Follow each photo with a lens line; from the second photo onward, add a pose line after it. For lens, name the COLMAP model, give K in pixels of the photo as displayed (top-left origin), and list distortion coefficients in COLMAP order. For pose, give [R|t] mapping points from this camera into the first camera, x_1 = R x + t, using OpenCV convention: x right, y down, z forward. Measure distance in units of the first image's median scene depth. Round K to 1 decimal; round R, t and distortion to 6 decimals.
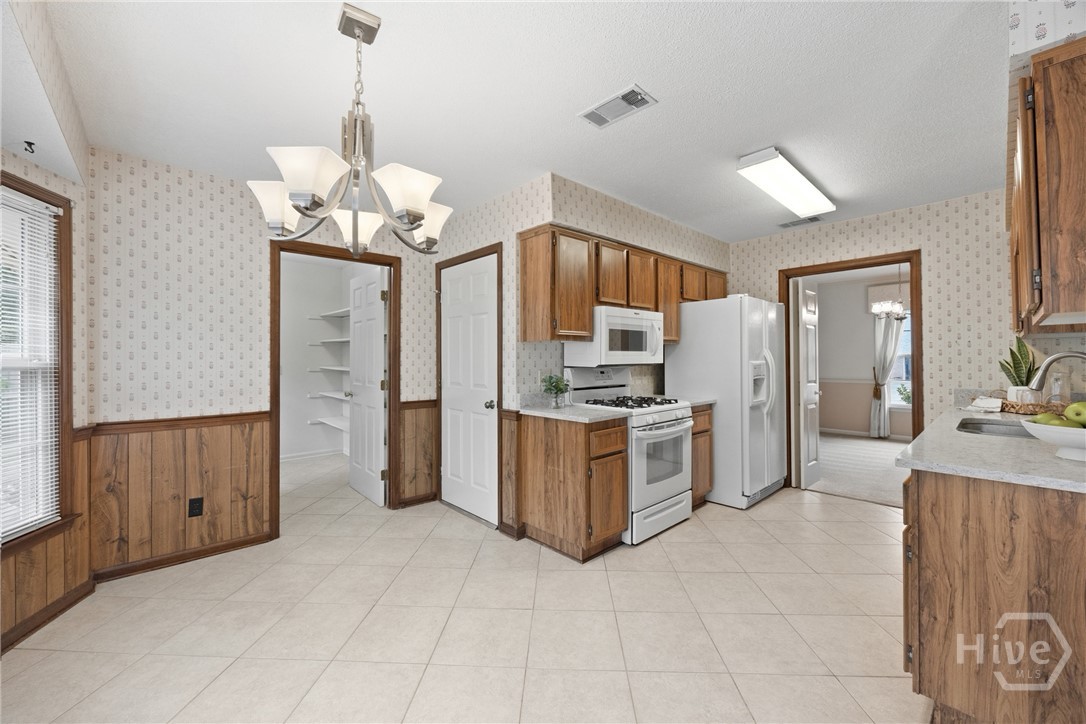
lens RADIAL K [[420.5, 0, 542.2], [0, 420.5, 354.8], [0, 0, 1]] dist [-0.005347, 0.000910]
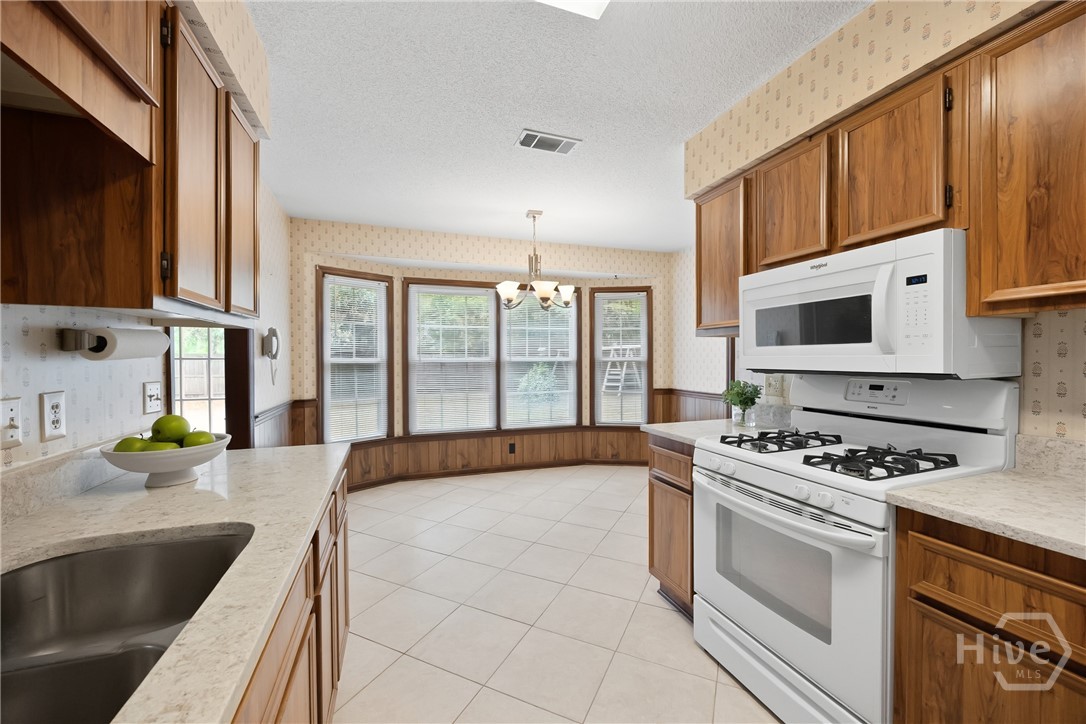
lens RADIAL K [[420.5, 0, 540.3], [0, 420.5, 365.0], [0, 0, 1]] dist [-0.005347, 0.000910]
pose [[-0.391689, 0.021182, -0.919854, 0.902254], [0.012742, 0.999764, 0.017597, 0.003480], [0.920009, -0.004828, -0.391867, 1.020877]]
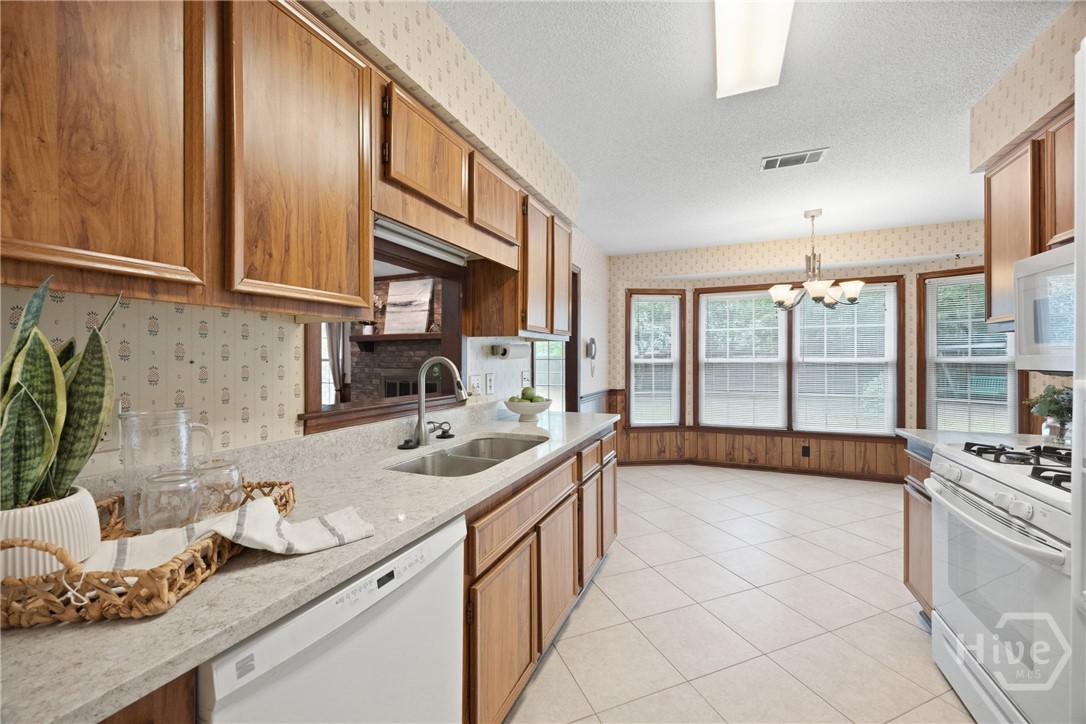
lens RADIAL K [[420.5, 0, 546.5], [0, 420.5, 362.7], [0, 0, 1]] dist [-0.005347, 0.000910]
pose [[-0.914529, 0.010792, -0.404376, 0.977895], [0.011398, 0.999935, 0.000910, 0.008226], [0.404359, -0.003777, -0.914593, 1.334585]]
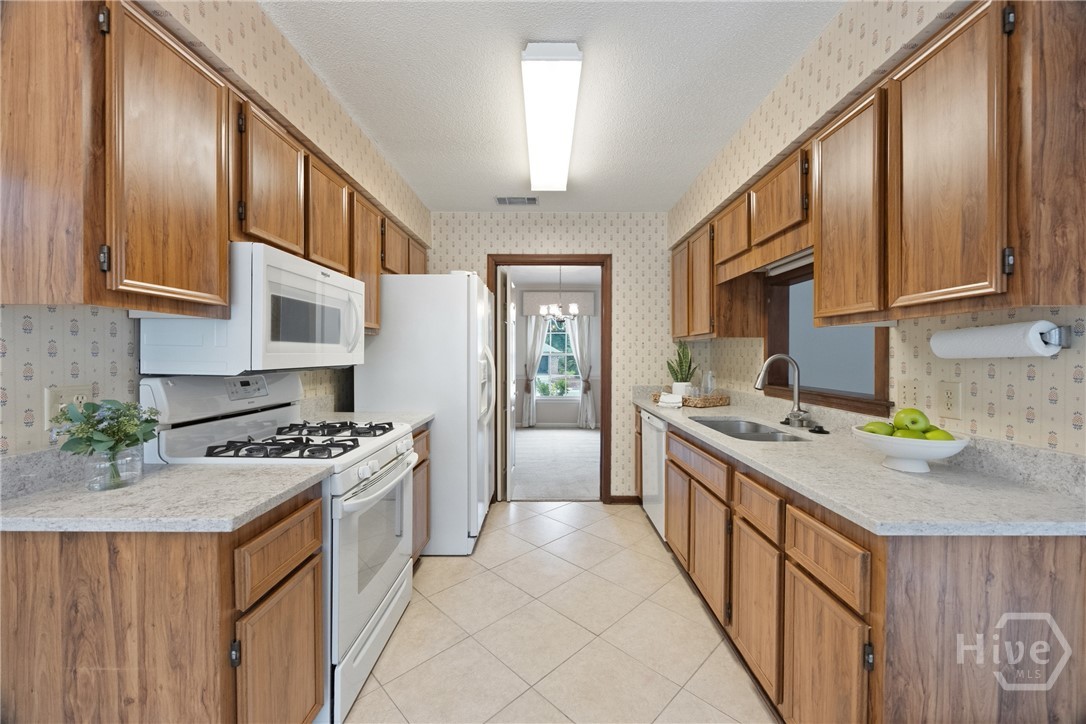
lens RADIAL K [[420.5, 0, 545.6], [0, 420.5, 360.8], [0, 0, 1]] dist [-0.005347, 0.000910]
pose [[0.677682, -0.000721, 0.735355, 0.021906], [-0.014941, 0.999780, 0.014749, 0.001705], [-0.735203, -0.020983, 0.677522, 0.488836]]
